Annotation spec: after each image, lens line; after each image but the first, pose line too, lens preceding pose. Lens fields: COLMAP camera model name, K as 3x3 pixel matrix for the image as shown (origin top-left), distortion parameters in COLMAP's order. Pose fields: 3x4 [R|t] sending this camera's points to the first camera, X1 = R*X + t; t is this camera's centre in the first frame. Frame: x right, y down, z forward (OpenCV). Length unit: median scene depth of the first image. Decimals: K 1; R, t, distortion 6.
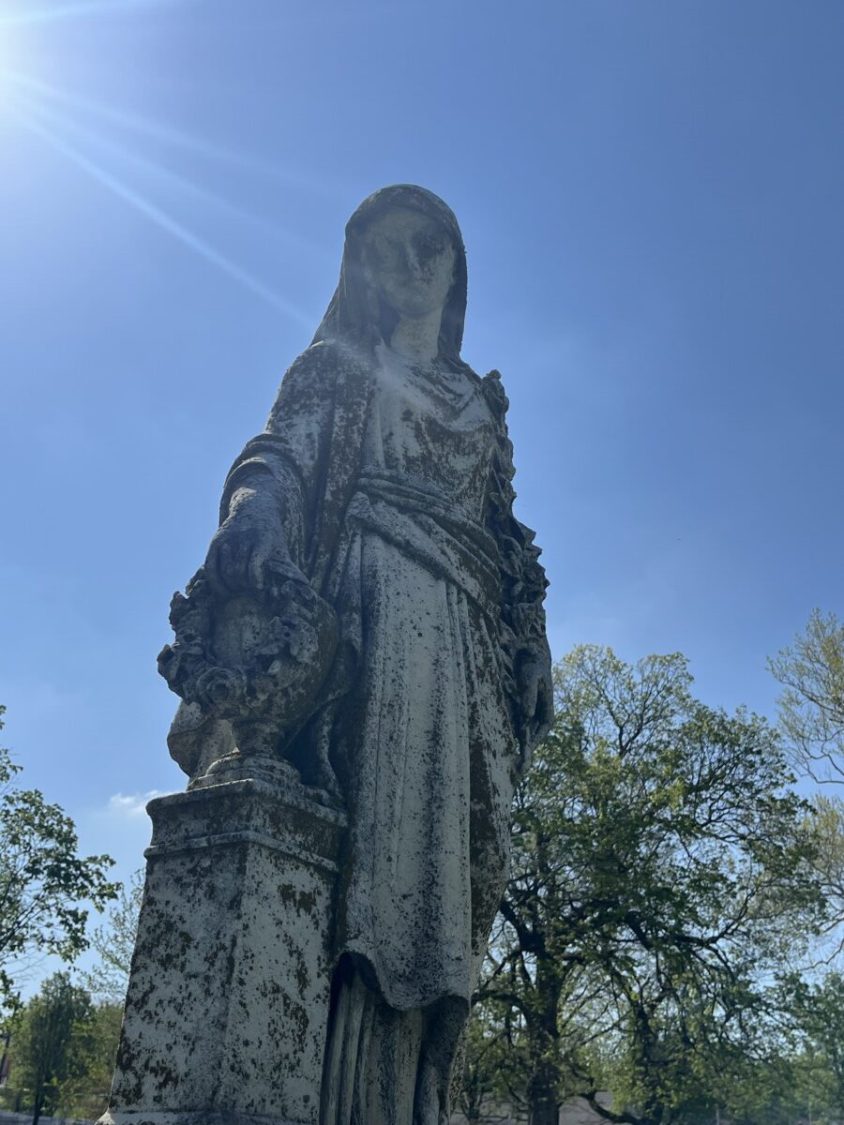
lens RADIAL K [[1228.5, 0, 422.0], [0, 1228.5, 562.5], [0, 0, 1]] dist [0.035829, -0.015179]
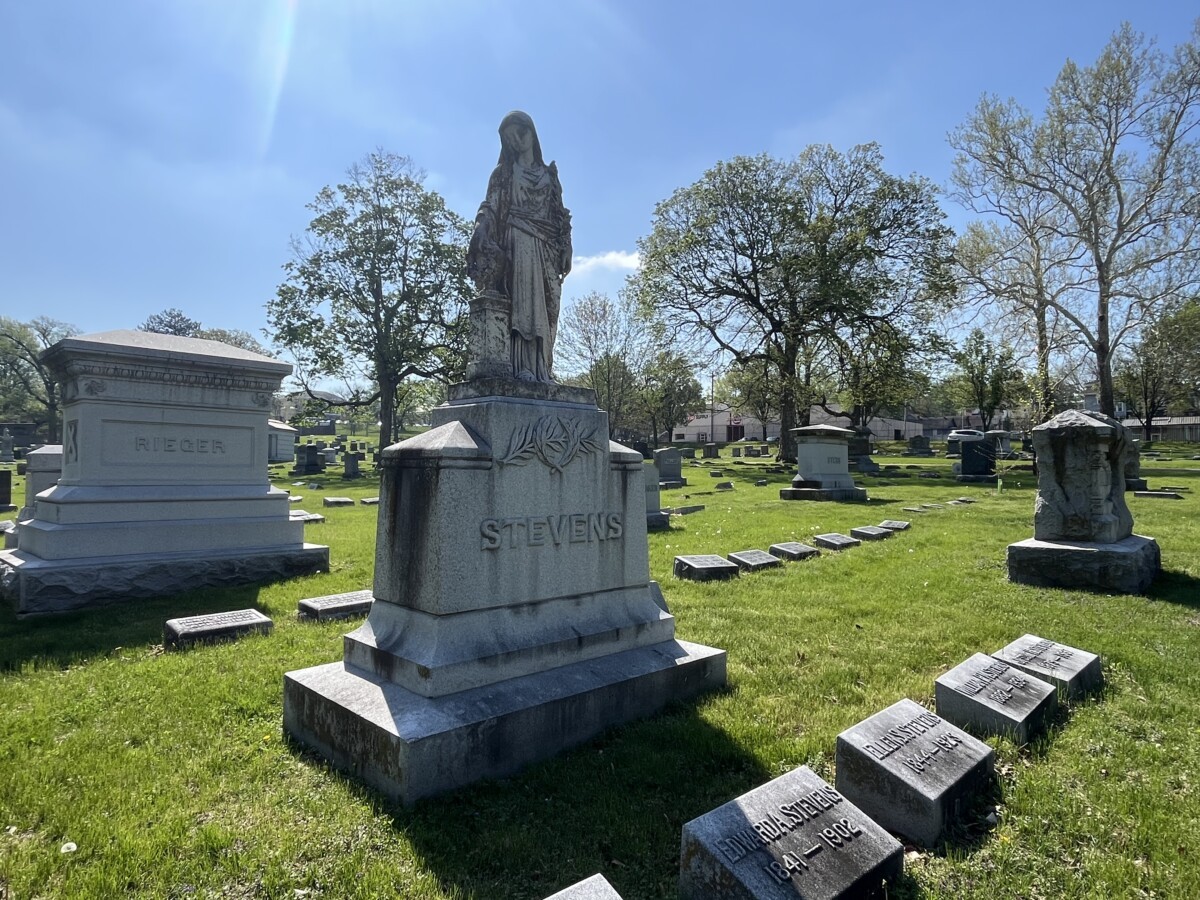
lens RADIAL K [[716.9, 0, 600.0], [0, 716.9, 450.0], [0, 0, 1]] dist [0.001258, 0.000073]
pose [[0.979511, -0.055436, -0.193610, 0.566372], [0.134559, 0.895432, 0.424377, -0.286112], [0.149839, -0.441734, 0.884545, -1.160938]]
